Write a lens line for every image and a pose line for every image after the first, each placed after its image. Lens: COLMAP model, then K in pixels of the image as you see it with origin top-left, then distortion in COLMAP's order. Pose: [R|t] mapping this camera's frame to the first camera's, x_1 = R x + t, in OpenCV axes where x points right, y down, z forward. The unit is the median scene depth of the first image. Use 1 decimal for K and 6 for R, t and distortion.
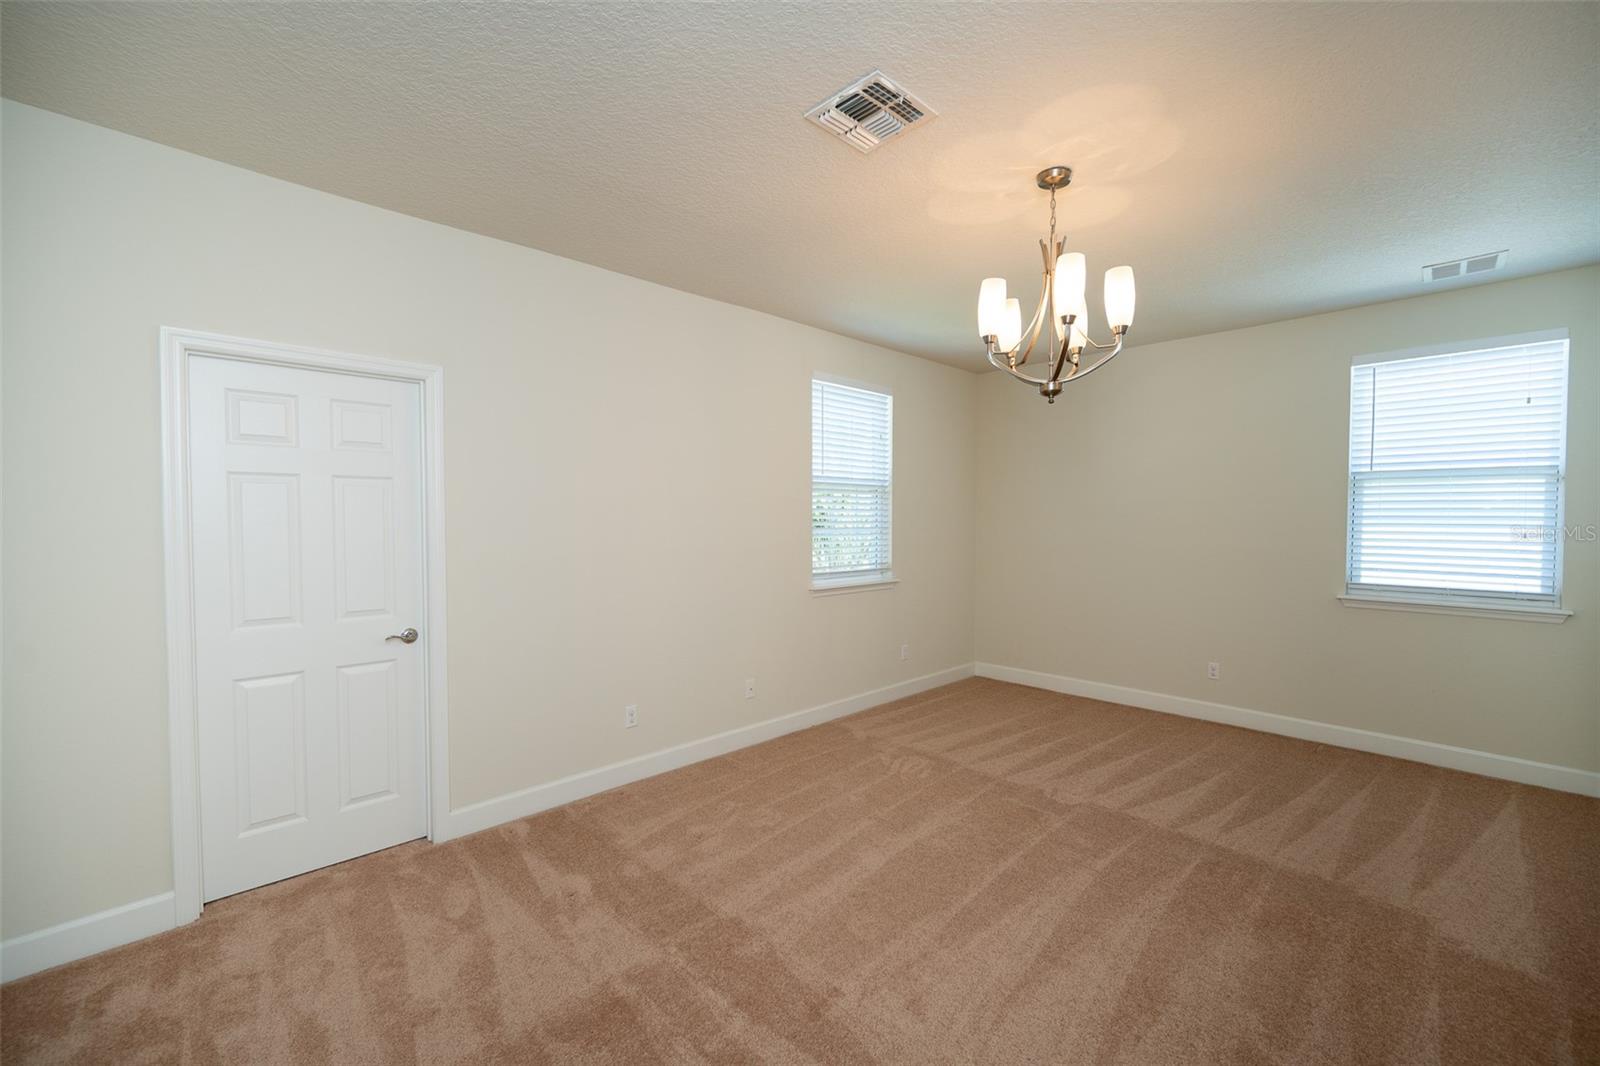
lens RADIAL K [[685.6, 0, 813.9], [0, 685.6, 536.2], [0, 0, 1]] dist [-0.000944, -0.000031]
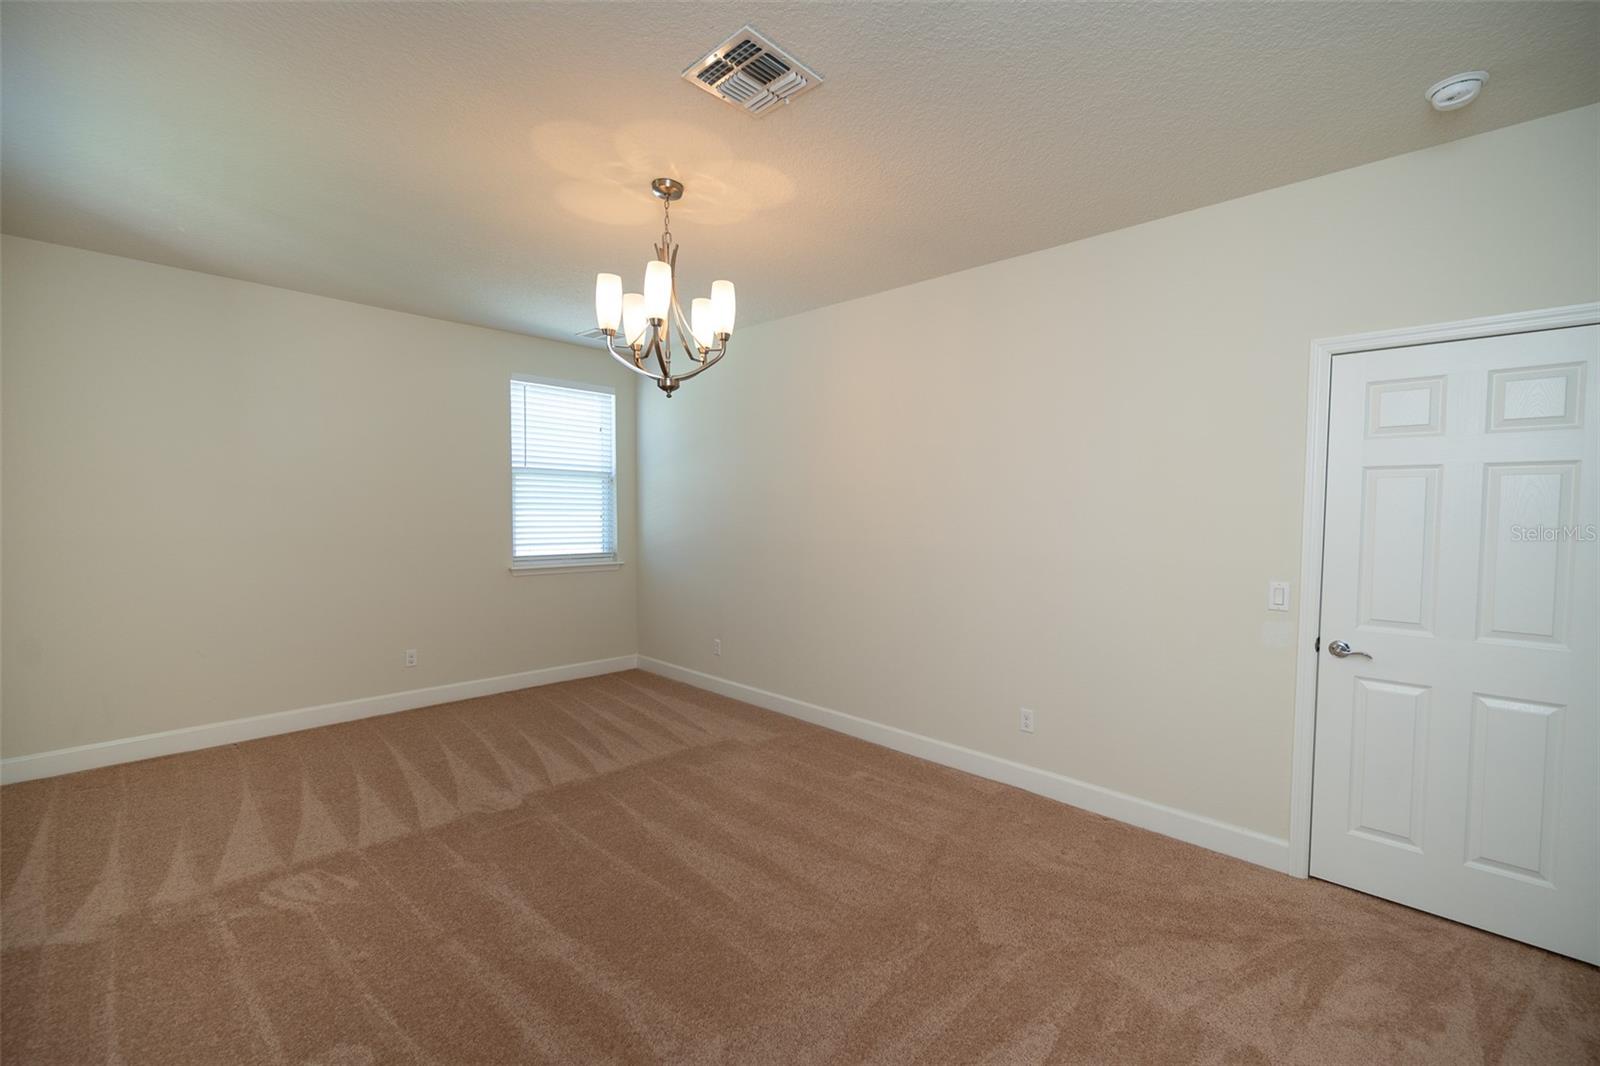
lens RADIAL K [[685.6, 0, 813.9], [0, 685.6, 536.2], [0, 0, 1]] dist [-0.000944, -0.000031]
pose [[-0.055028, -0.041173, 0.997636, -0.537908], [0.020711, 0.998887, 0.042367, -0.011191], [-0.998270, 0.022993, -0.054114, 0.590587]]
